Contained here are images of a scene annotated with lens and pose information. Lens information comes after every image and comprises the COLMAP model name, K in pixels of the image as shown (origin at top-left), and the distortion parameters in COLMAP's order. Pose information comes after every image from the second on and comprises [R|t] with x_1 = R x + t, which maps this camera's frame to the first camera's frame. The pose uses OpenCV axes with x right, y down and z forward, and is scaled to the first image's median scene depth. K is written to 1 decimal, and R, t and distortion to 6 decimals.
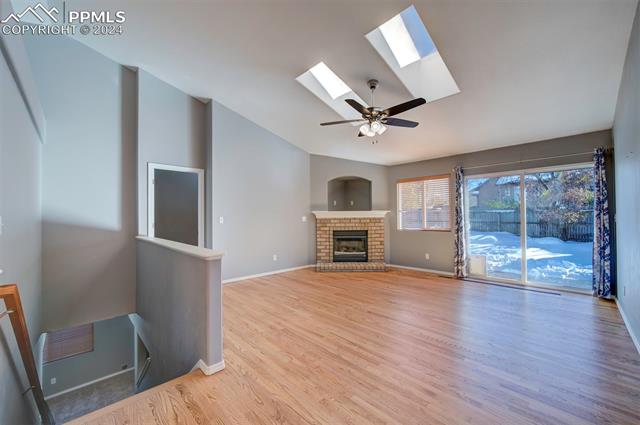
lens RADIAL K [[250.6, 0, 318.1], [0, 250.6, 216.8], [0, 0, 1]] dist [-0.009925, 0.000012]
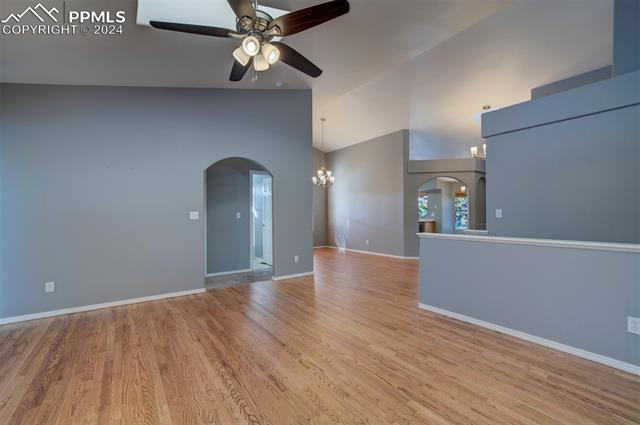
lens RADIAL K [[281.1, 0, 304.8], [0, 281.1, 211.2], [0, 0, 1]] dist [0.001830, 0.000139]
pose [[-0.982701, 0.017226, 0.184399, -0.002662], [0.014791, 0.999784, -0.014572, 0.007616], [-0.184610, -0.011593, -0.982743, 0.905254]]
